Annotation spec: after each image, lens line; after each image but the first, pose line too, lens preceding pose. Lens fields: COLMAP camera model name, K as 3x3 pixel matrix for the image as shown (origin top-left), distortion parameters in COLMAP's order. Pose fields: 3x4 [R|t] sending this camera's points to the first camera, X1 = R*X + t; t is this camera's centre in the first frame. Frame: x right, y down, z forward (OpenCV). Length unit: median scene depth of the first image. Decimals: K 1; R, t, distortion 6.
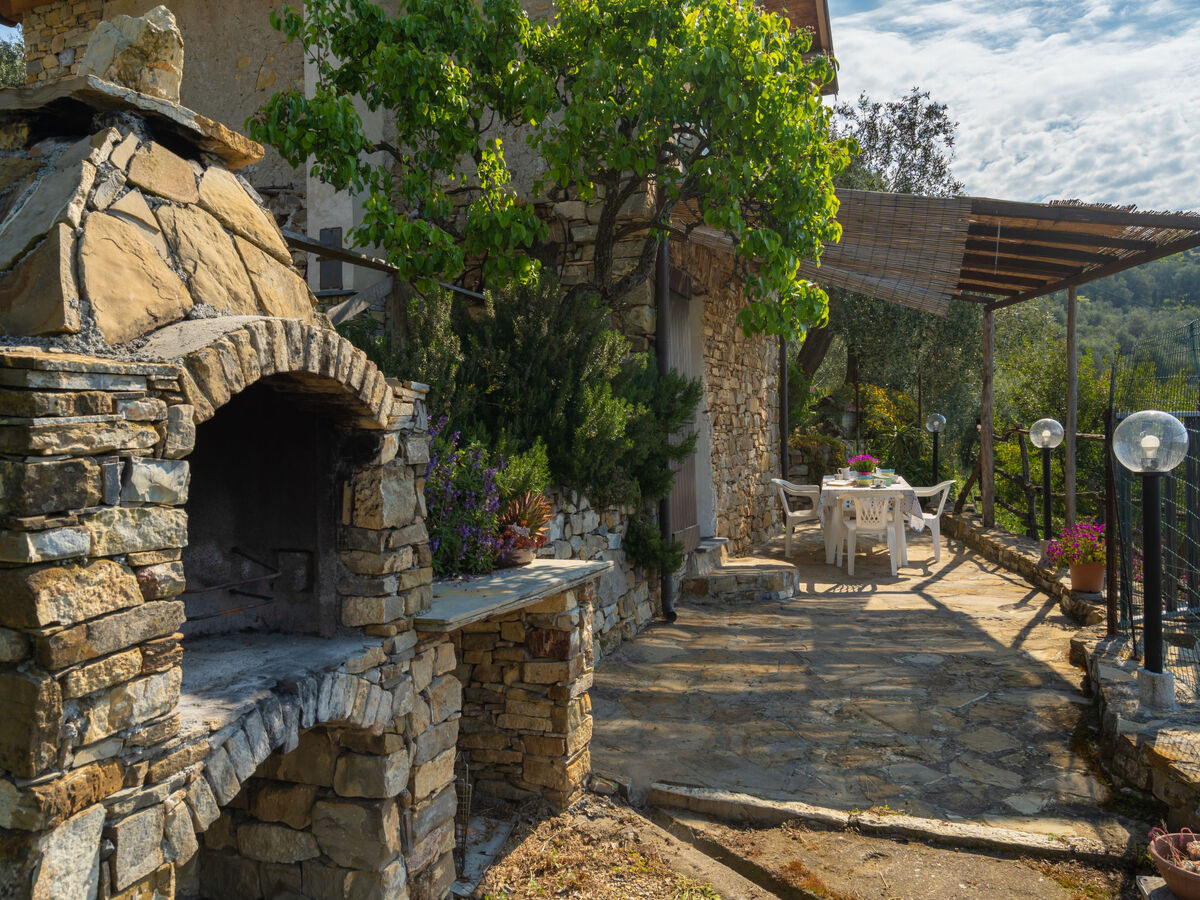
lens RADIAL K [[1333.7, 0, 600.0], [0, 1333.7, 450.0], [0, 0, 1]] dist [0.006659, 0.005556]
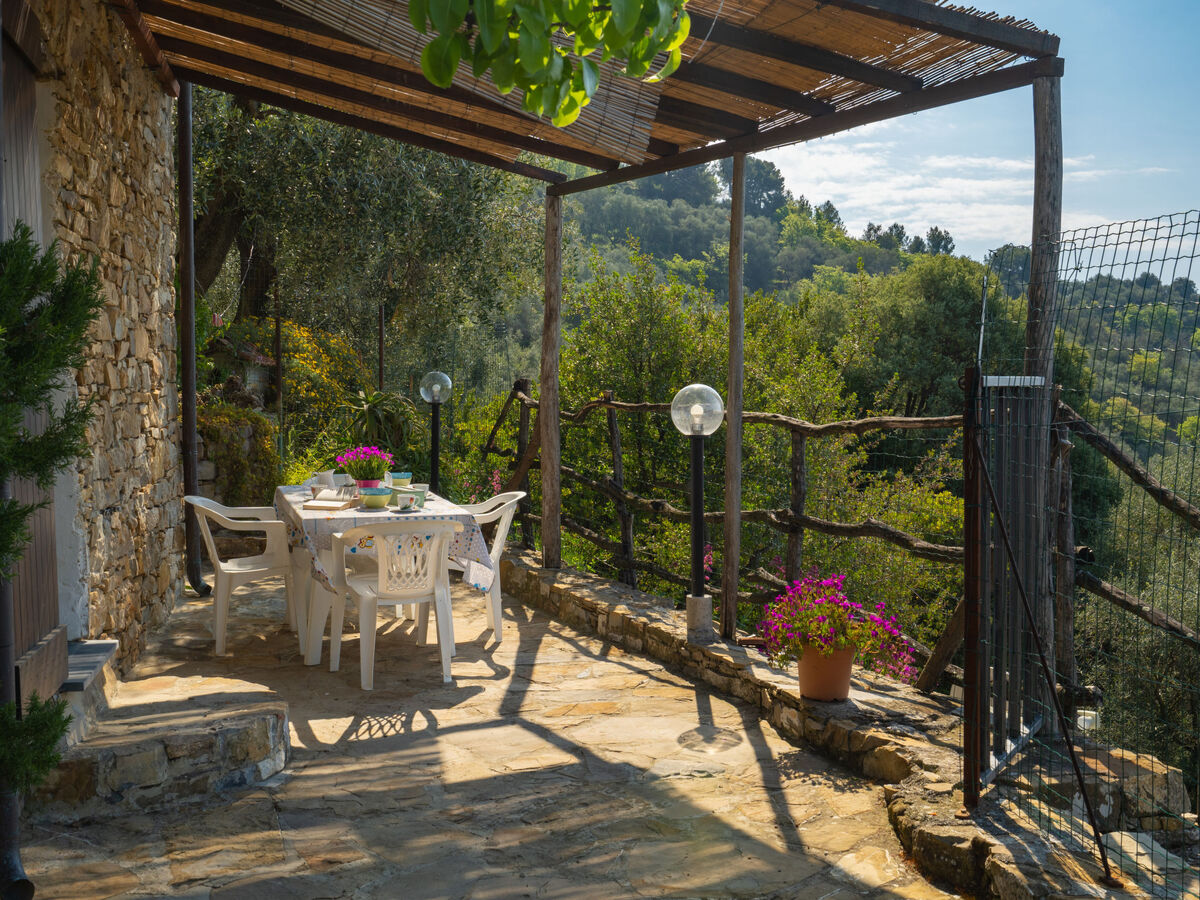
lens RADIAL K [[1333.7, 0, 600.0], [0, 1333.7, 450.0], [0, 0, 1]] dist [0.006659, 0.005556]
pose [[0.829572, -0.008464, 0.558335, -0.017231], [-0.007312, 0.999635, 0.026017, -0.009259], [-0.558351, -0.025666, 0.829207, 0.519779]]
